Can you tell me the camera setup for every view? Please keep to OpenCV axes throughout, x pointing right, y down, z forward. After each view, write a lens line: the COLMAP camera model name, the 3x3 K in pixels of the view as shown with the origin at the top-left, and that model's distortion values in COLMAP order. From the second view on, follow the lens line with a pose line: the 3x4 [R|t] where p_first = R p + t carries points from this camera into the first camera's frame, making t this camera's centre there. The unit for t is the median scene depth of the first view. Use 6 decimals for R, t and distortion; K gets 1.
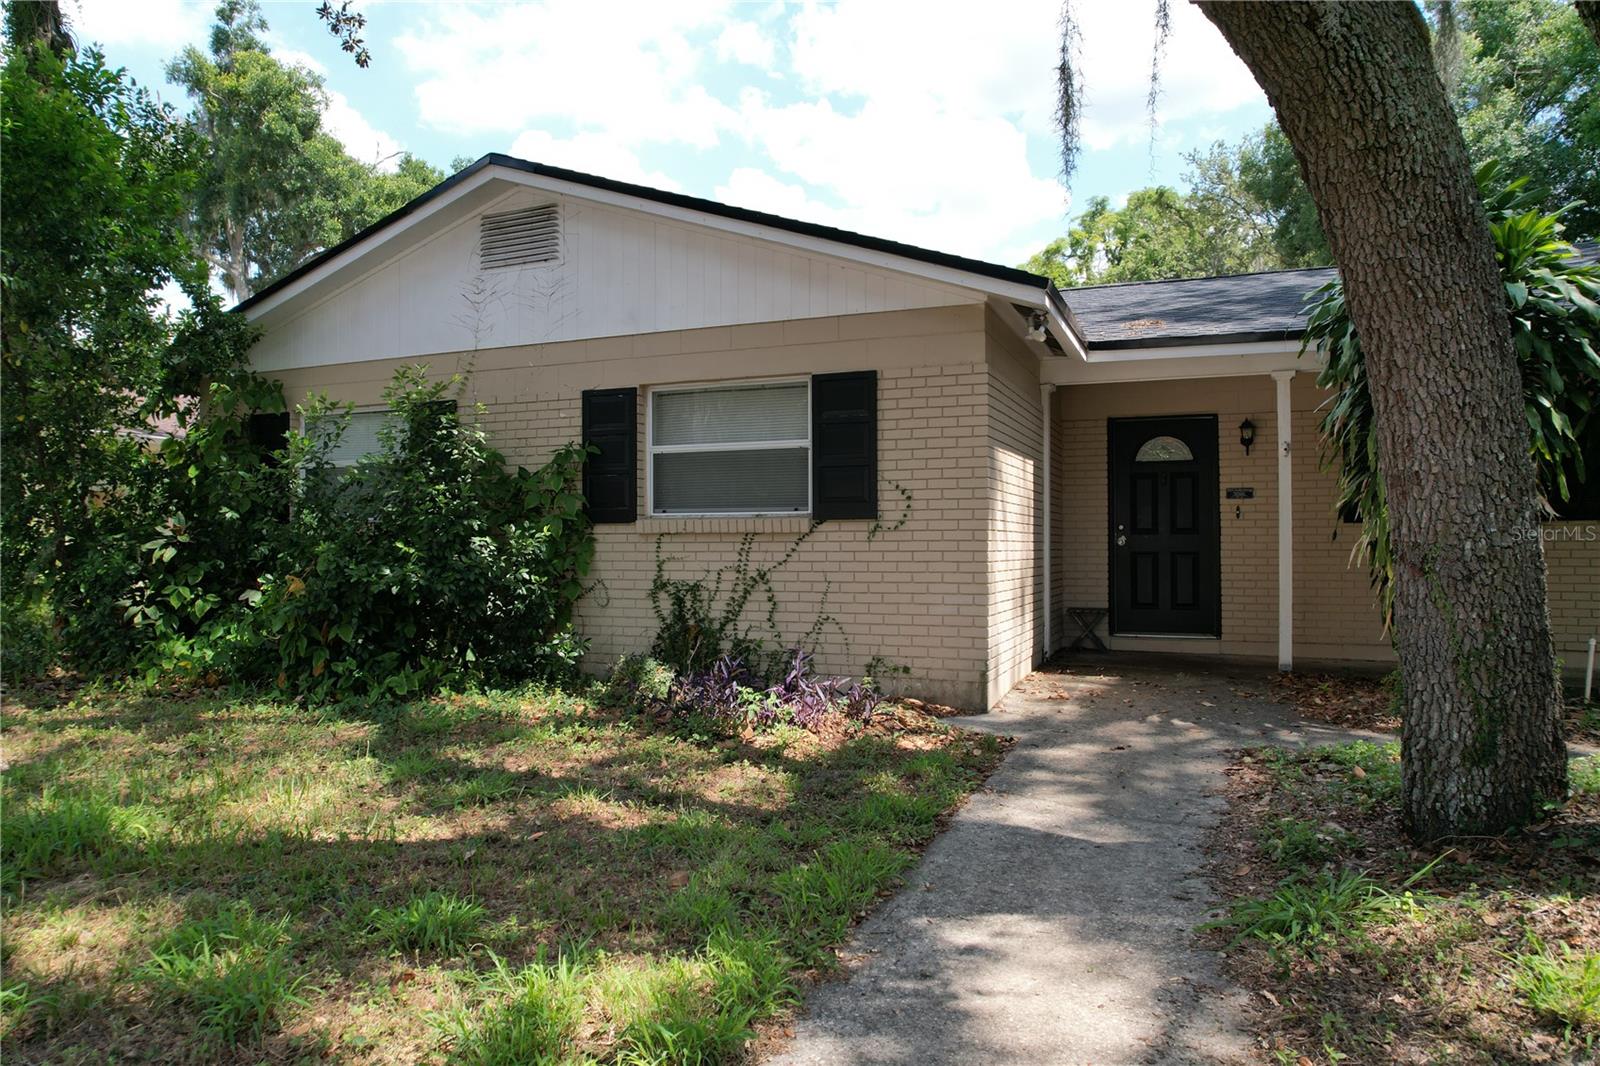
lens RADIAL K [[1026.0, 0, 800.0], [0, 1026.0, 533.0], [0, 0, 1]] dist [-0.083701, 0.077059]
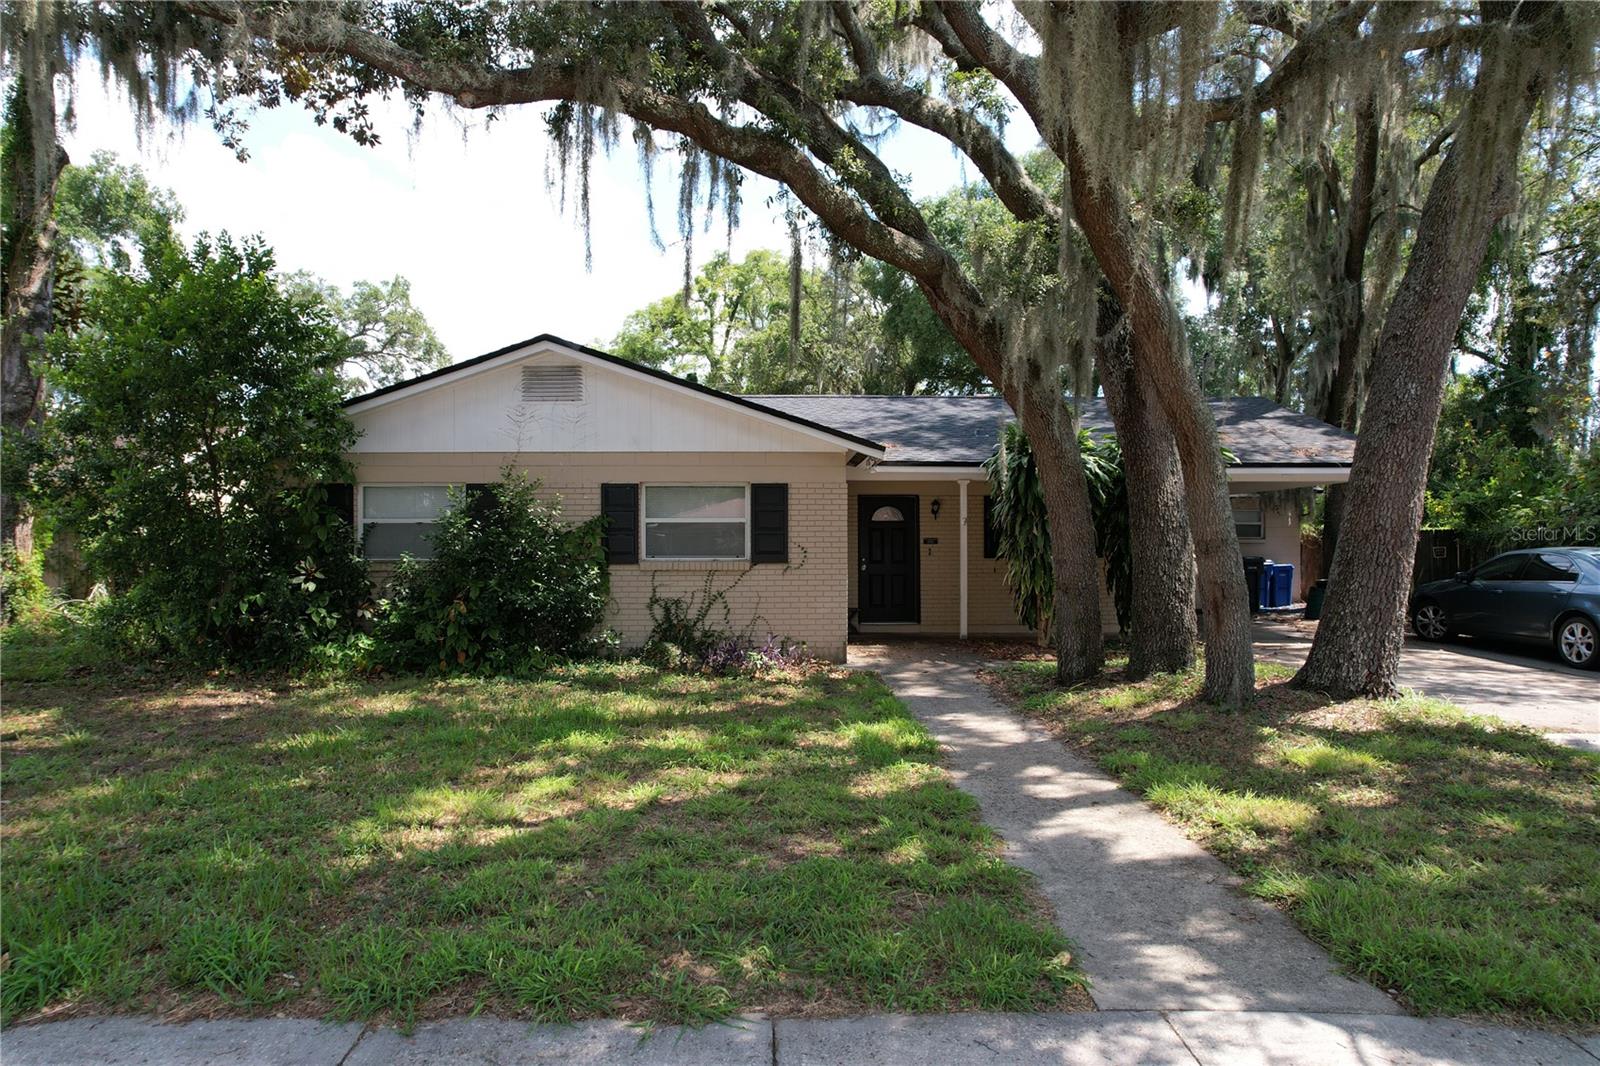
lens RADIAL K [[1026.0, 0, 800.0], [0, 1026.0, 533.0], [0, 0, 1]] dist [-0.083701, 0.077059]
pose [[0.915359, 0.004995, 0.402607, -0.592289], [-0.004128, 0.999987, -0.003020, -0.056664], [-0.402617, 0.001102, 0.915368, -0.648501]]
